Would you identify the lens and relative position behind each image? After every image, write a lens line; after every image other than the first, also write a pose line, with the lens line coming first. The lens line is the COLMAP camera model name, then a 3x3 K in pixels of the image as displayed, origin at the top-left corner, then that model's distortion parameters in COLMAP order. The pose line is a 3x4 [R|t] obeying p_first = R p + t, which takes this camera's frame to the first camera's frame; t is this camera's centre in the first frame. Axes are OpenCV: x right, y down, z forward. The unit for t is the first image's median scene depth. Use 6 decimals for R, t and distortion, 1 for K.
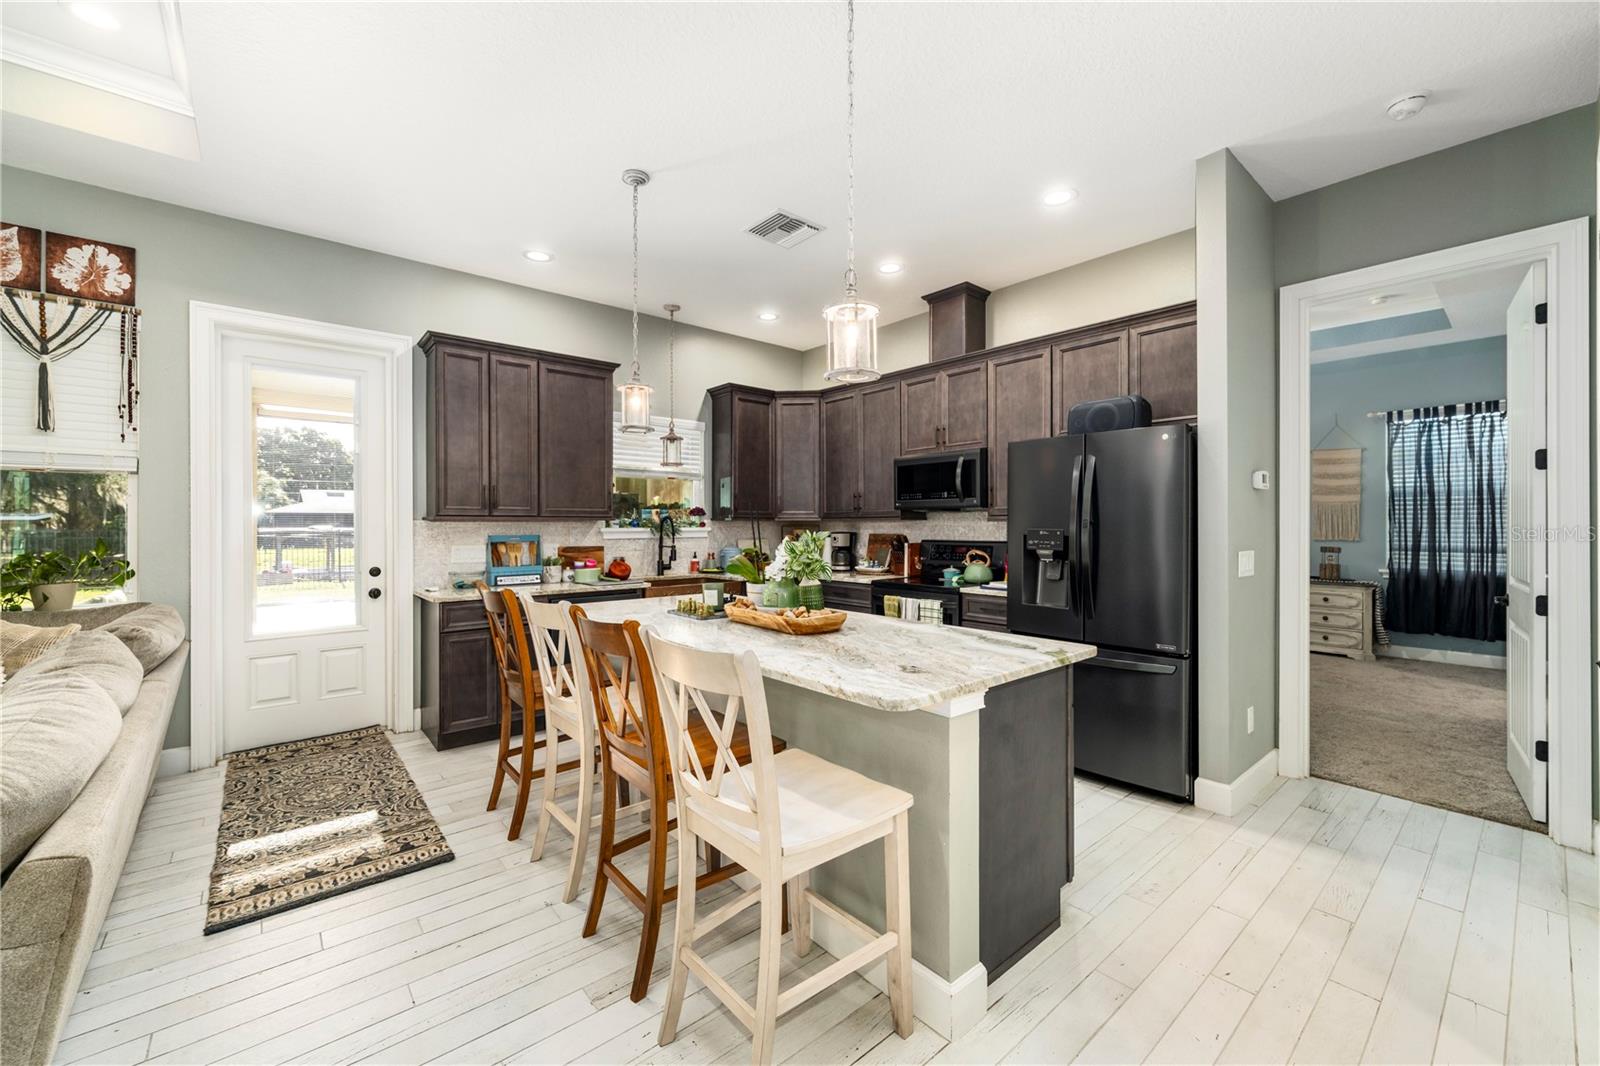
lens RADIAL K [[639.1, 0, 801.2], [0, 639.1, 523.7], [0, 0, 1]] dist [-0.007549, 0.000922]
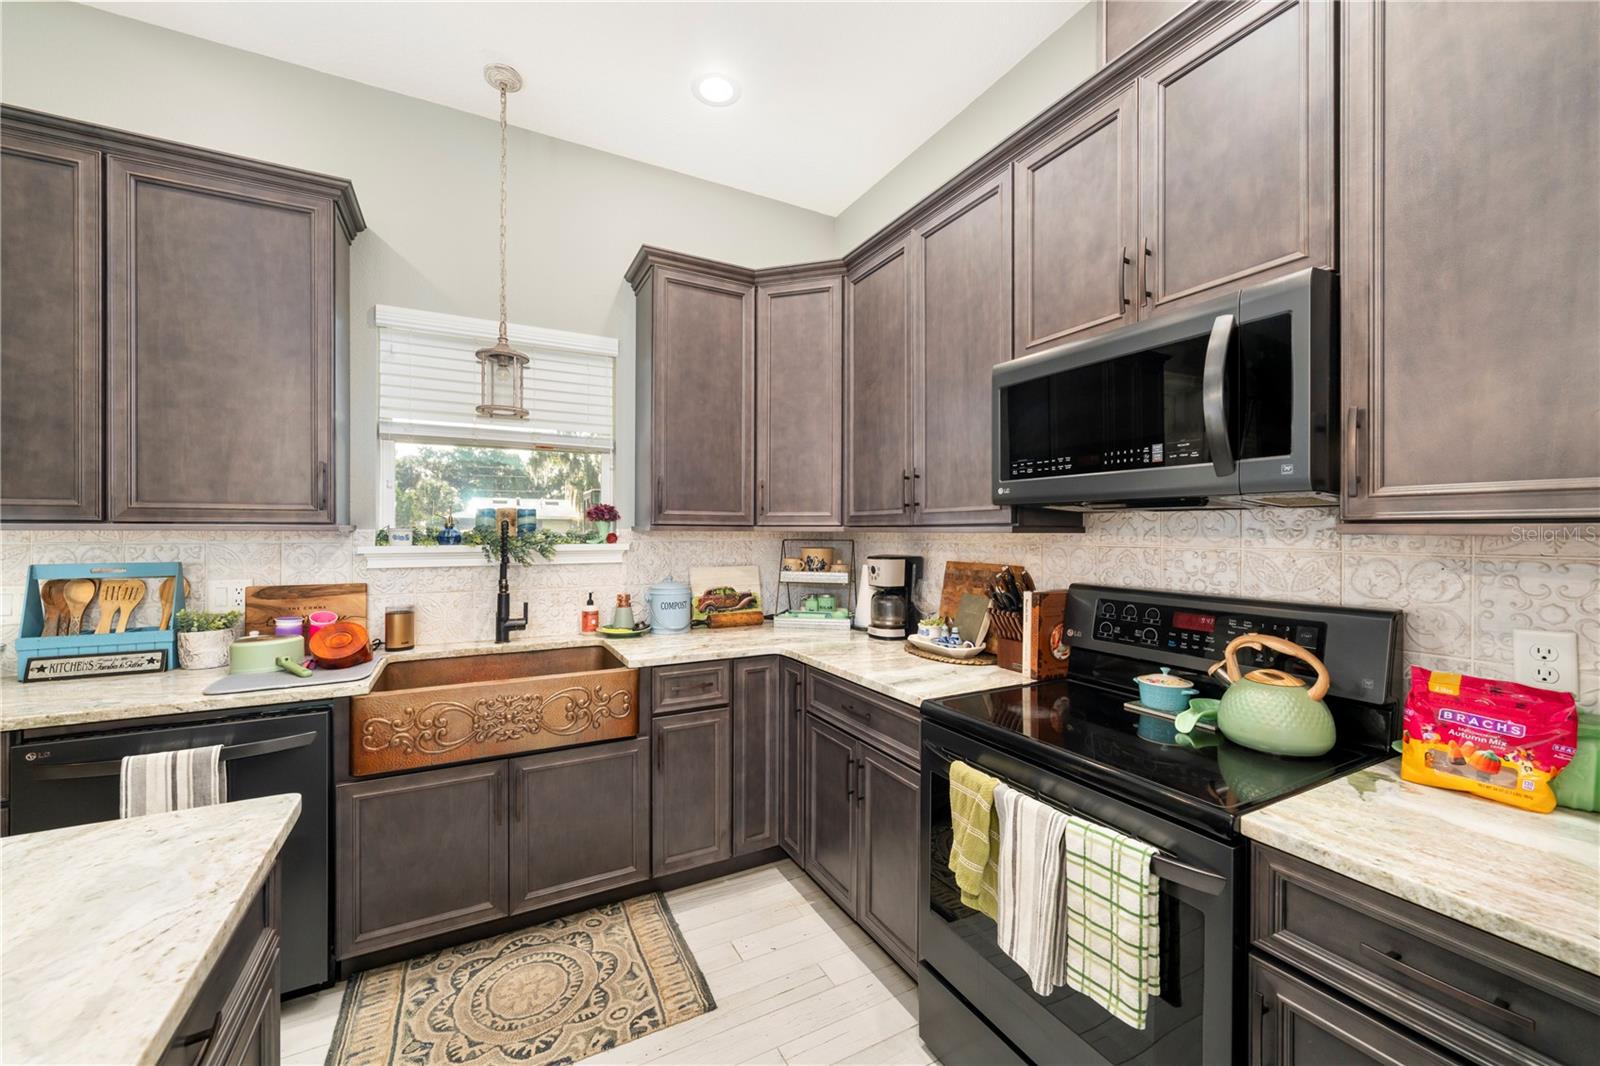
lens RADIAL K [[639.1, 0, 792.4], [0, 639.1, 532.3], [0, 0, 1]] dist [-0.007549, 0.000922]
pose [[0.976841, 0.004824, -0.213912, 0.105712], [-0.003722, 0.999978, 0.005550, -0.007524], [0.213934, -0.004625, 0.976837, 0.582355]]
